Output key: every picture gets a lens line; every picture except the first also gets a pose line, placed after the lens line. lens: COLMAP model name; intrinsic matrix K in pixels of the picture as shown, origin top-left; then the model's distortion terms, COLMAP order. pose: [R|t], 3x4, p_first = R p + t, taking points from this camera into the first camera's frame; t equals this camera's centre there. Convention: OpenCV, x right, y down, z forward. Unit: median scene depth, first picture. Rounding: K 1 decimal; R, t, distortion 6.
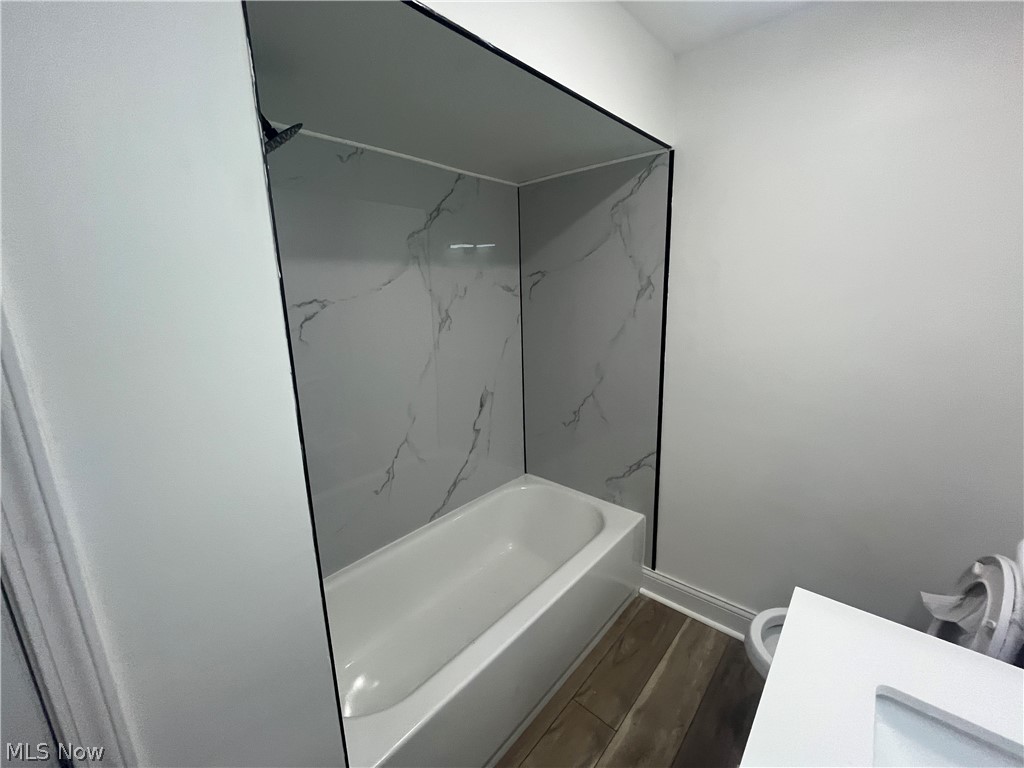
lens RADIAL K [[417.4, 0, 508.8], [0, 417.4, 384.6], [0, 0, 1]] dist [-0.002895, 0.000168]
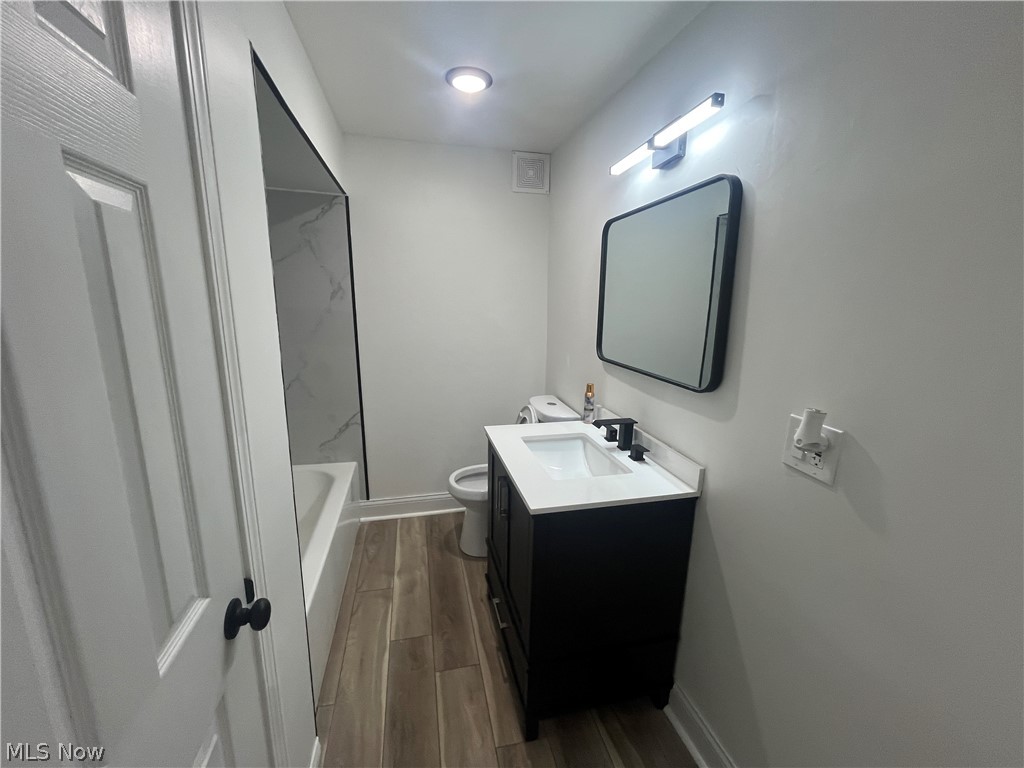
lens RADIAL K [[417.4, 0, 513.8], [0, 417.4, 385.4], [0, 0, 1]] dist [-0.002895, 0.000168]
pose [[0.562778, -0.131762, 0.816039, -0.431651], [0.142647, 0.987884, 0.061133, 0.059507], [-0.814207, 0.082001, 0.574755, -0.187959]]
